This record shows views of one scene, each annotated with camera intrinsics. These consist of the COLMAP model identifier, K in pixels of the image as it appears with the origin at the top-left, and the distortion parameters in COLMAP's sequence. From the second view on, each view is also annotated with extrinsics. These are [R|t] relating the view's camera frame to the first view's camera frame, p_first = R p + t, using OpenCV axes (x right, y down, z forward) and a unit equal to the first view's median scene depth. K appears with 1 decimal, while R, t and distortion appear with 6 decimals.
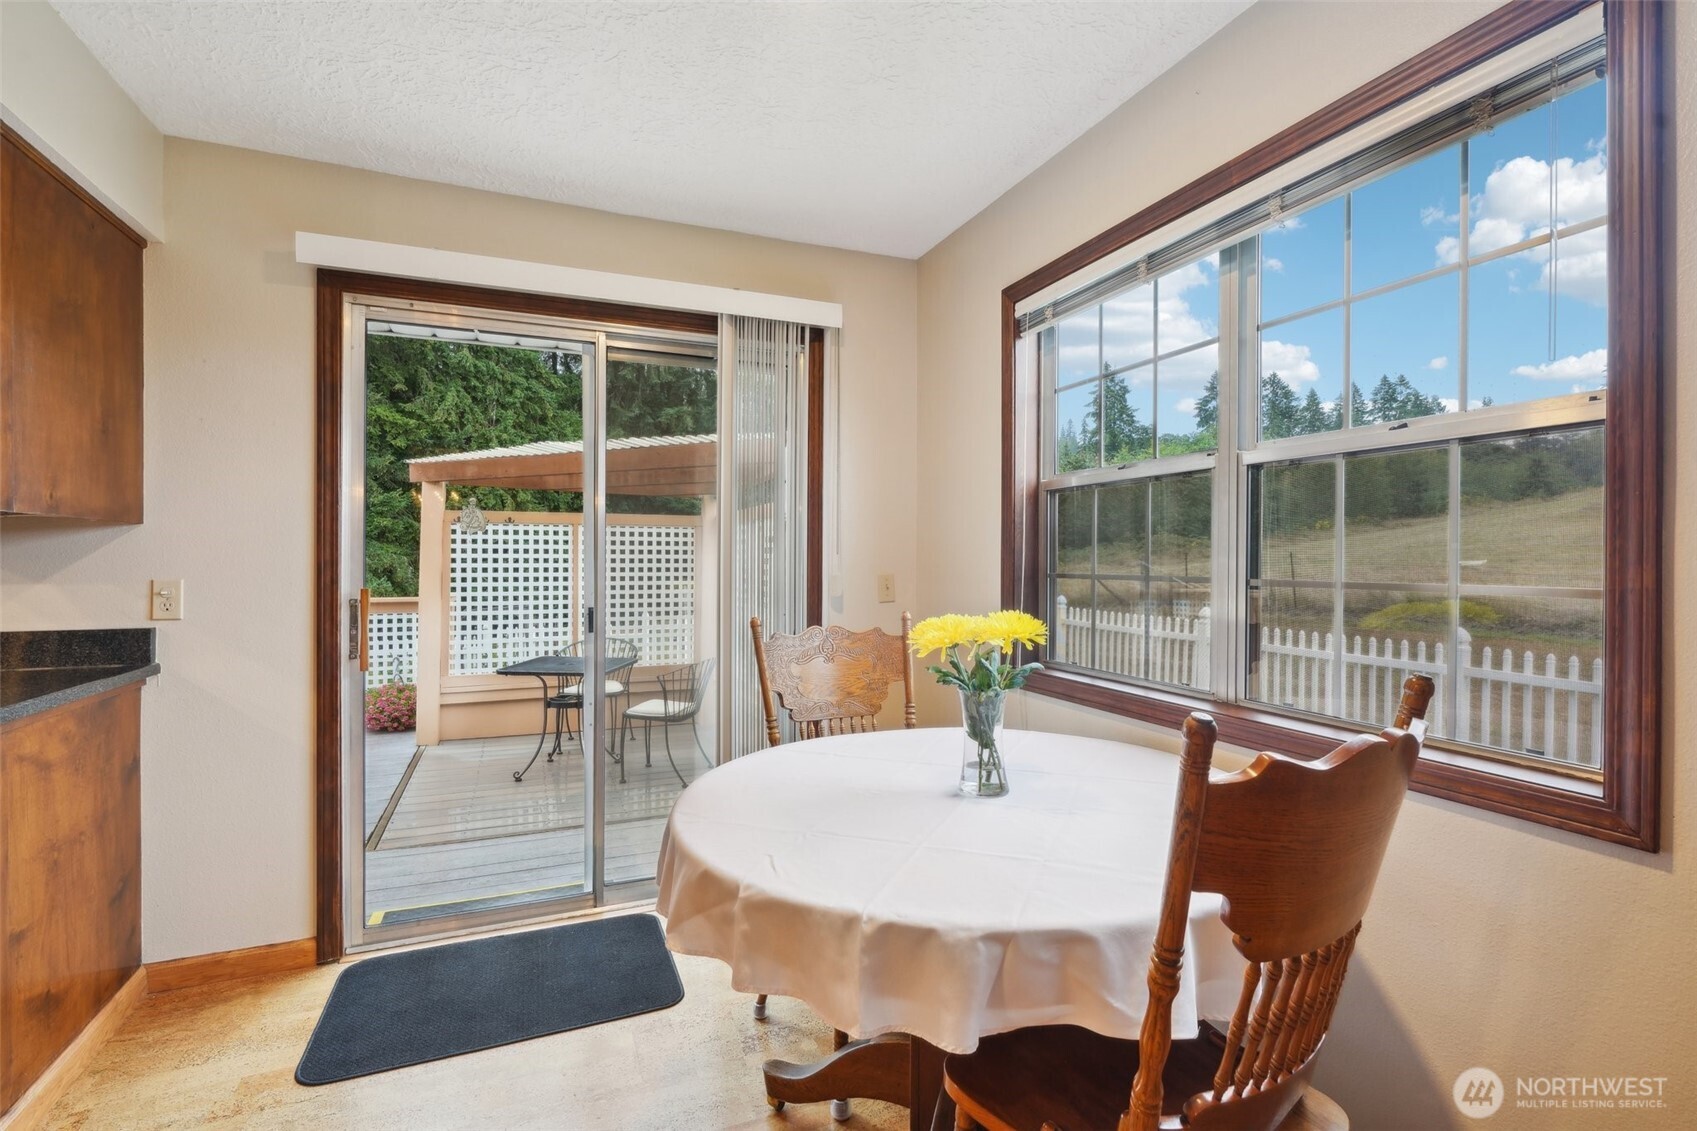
lens RADIAL K [[768.5, 0, 833.5], [0, 768.5, 575.8], [0, 0, 1]] dist [-0.010777, 0.002620]
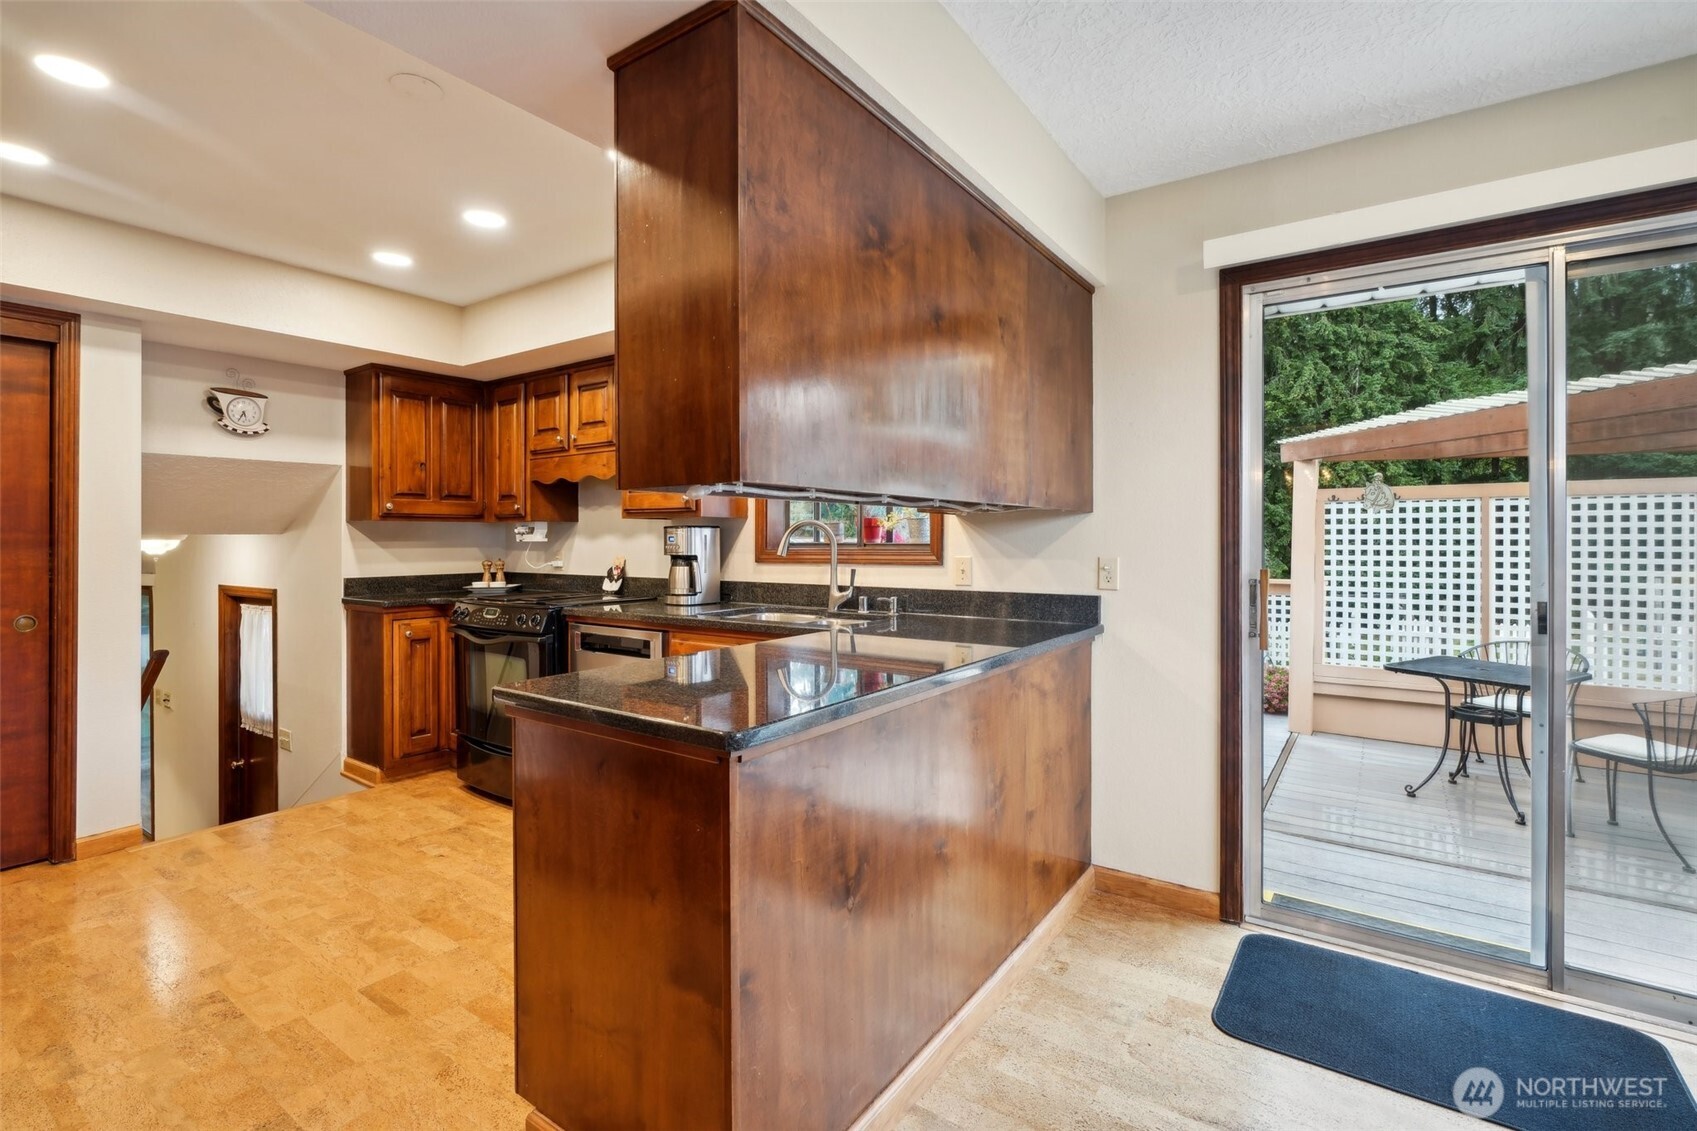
lens RADIAL K [[768.5, 0, 838.3], [0, 768.5, 554.4], [0, 0, 1]] dist [-0.010777, 0.002620]
pose [[0.536110, 0.014650, -0.844021, -0.050631], [-0.018033, 0.999820, 0.005900, 0.000738], [0.843956, 0.012057, 0.536277, -0.023810]]
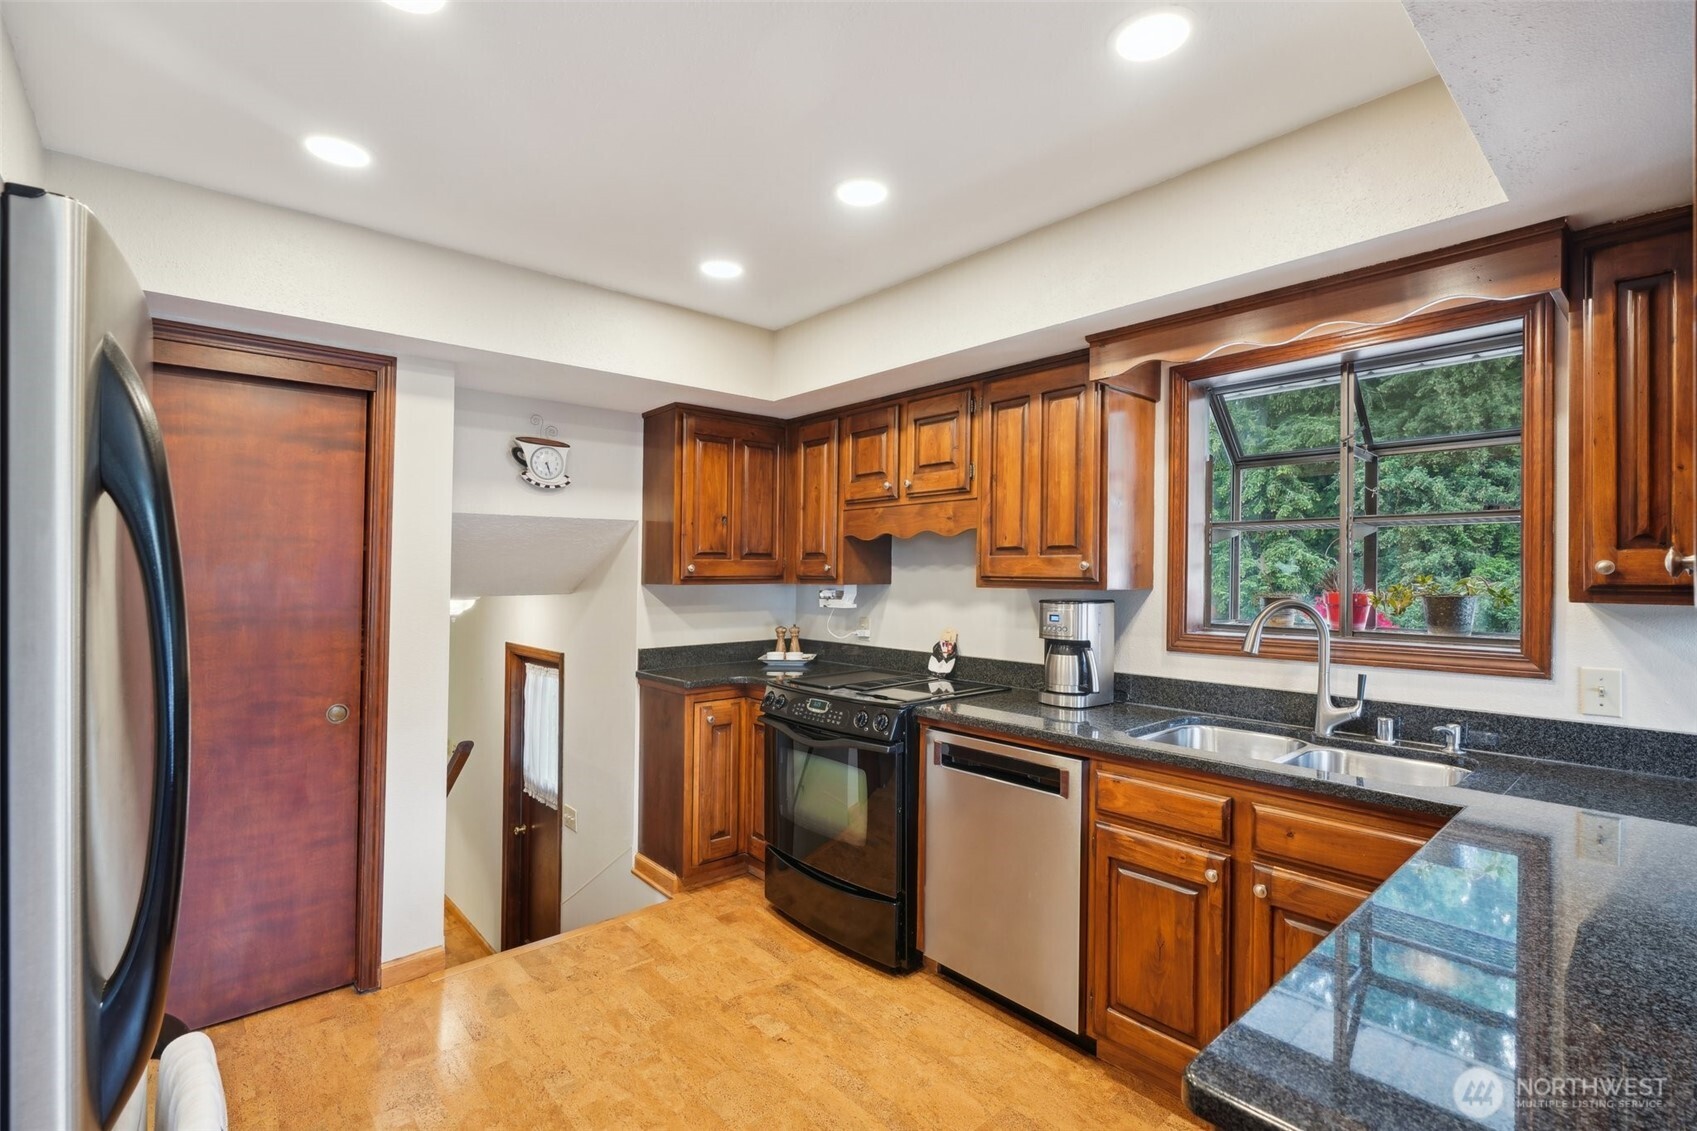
lens RADIAL K [[768.5, 0, 846.0], [0, 768.5, 573.5], [0, 0, 1]] dist [-0.010777, 0.002620]
pose [[0.321979, 0.000905, -0.946746, -0.464918], [-0.025003, 0.999659, -0.007547, -0.054414], [0.946417, 0.026101, 0.321892, -0.126298]]
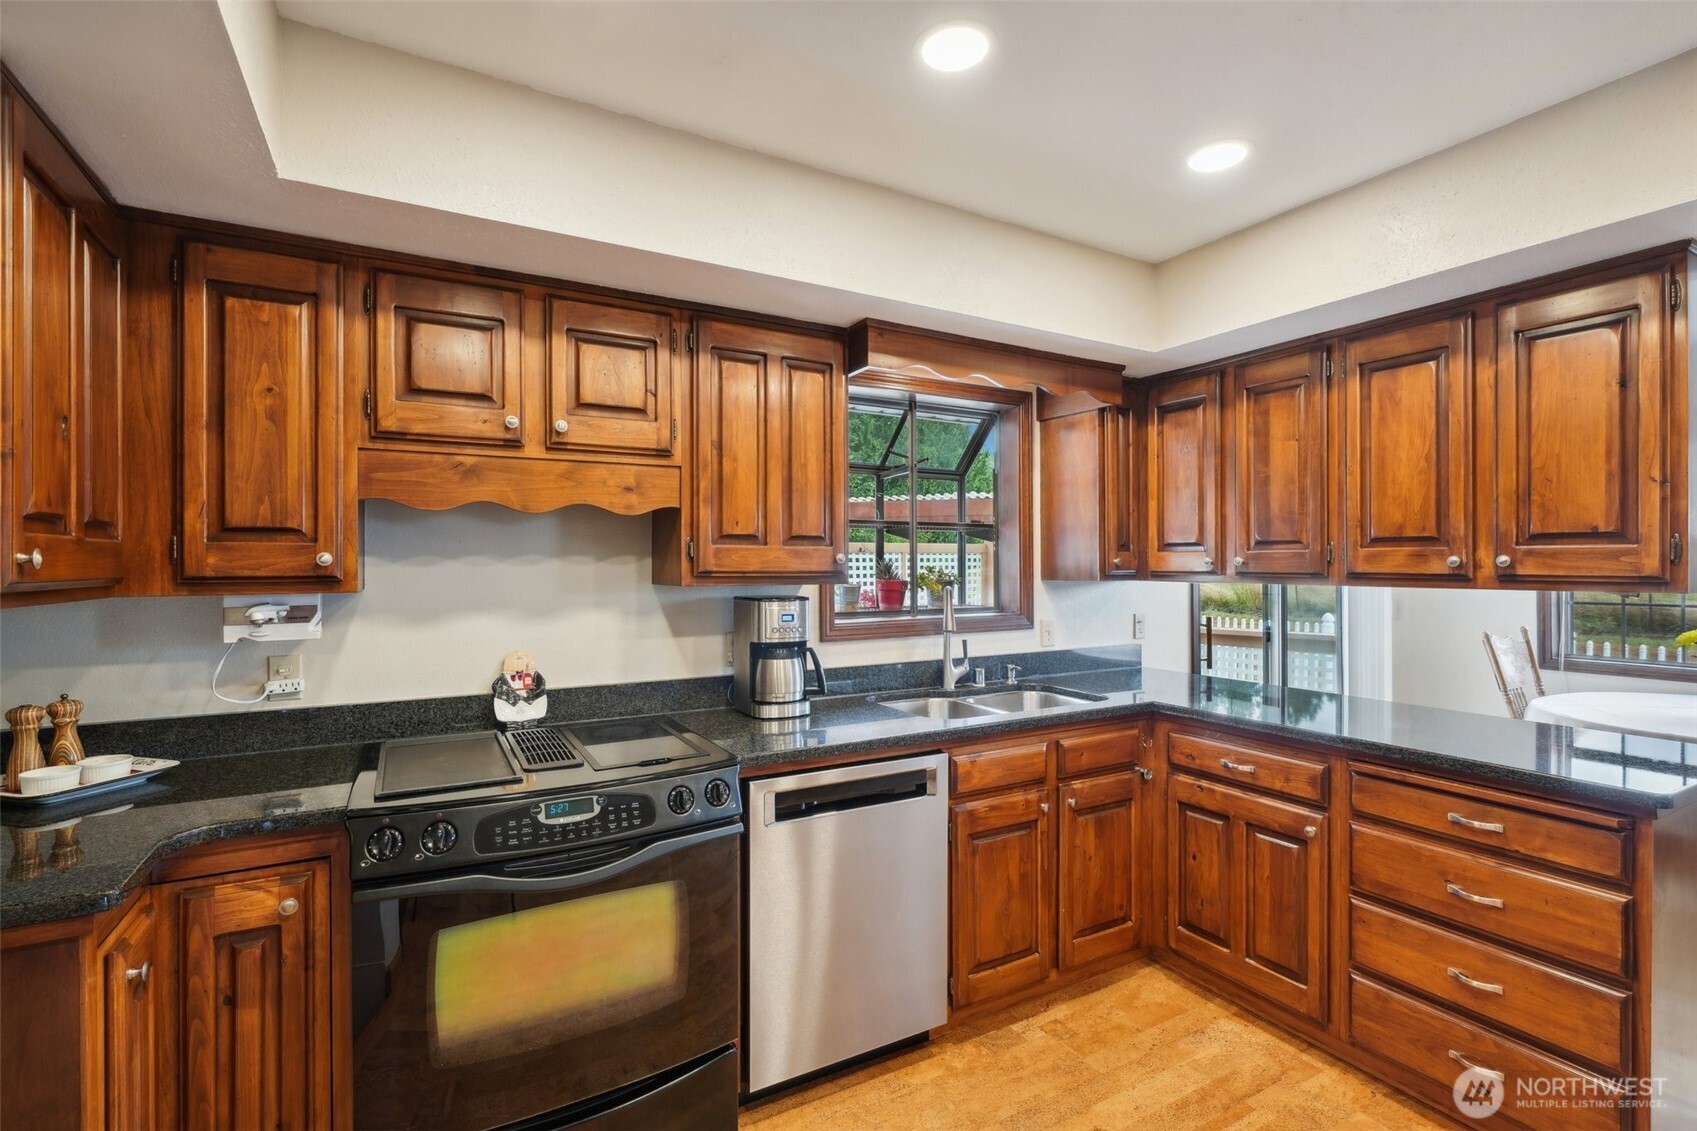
lens RADIAL K [[768.5, 0, 852.5], [0, 768.5, 575.0], [0, 0, 1]] dist [-0.010777, 0.002620]
pose [[0.993196, -0.005766, 0.116310, -1.320015], [0.006943, 0.999929, -0.009722, -0.050639], [-0.116246, 0.010464, 0.993165, -0.417718]]
